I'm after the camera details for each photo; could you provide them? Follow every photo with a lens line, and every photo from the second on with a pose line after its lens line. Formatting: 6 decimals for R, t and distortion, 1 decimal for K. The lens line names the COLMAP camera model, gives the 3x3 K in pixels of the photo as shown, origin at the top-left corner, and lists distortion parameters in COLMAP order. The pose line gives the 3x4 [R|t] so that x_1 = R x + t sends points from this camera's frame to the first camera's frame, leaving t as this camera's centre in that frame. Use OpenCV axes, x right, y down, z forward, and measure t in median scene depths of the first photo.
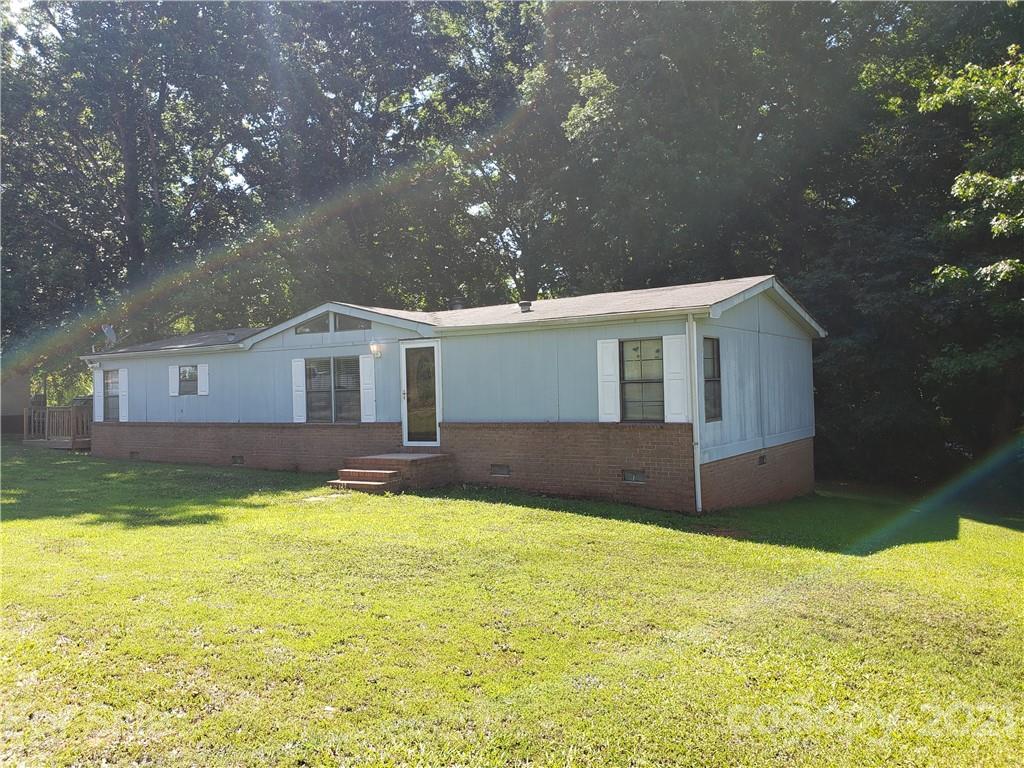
lens RADIAL K [[793.7, 0, 512.0], [0, 793.7, 384.0], [0, 0, 1]] dist [0.047922, -0.079008]
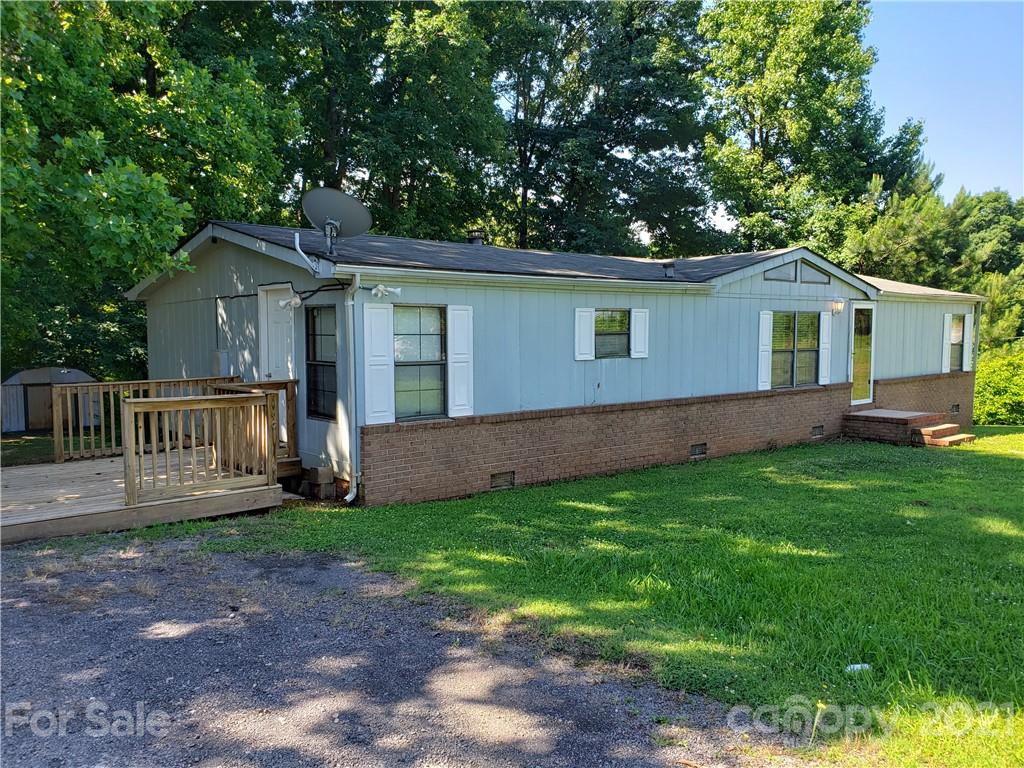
lens RADIAL K [[793.7, 0, 512.0], [0, 793.7, 384.0], [0, 0, 1]] dist [0.047922, -0.079008]
pose [[0.321465, -0.020913, 0.946691, -1.175505], [0.014447, 0.999748, 0.017179, 0.026181], [-0.946811, 0.008155, 0.321686, 1.042186]]
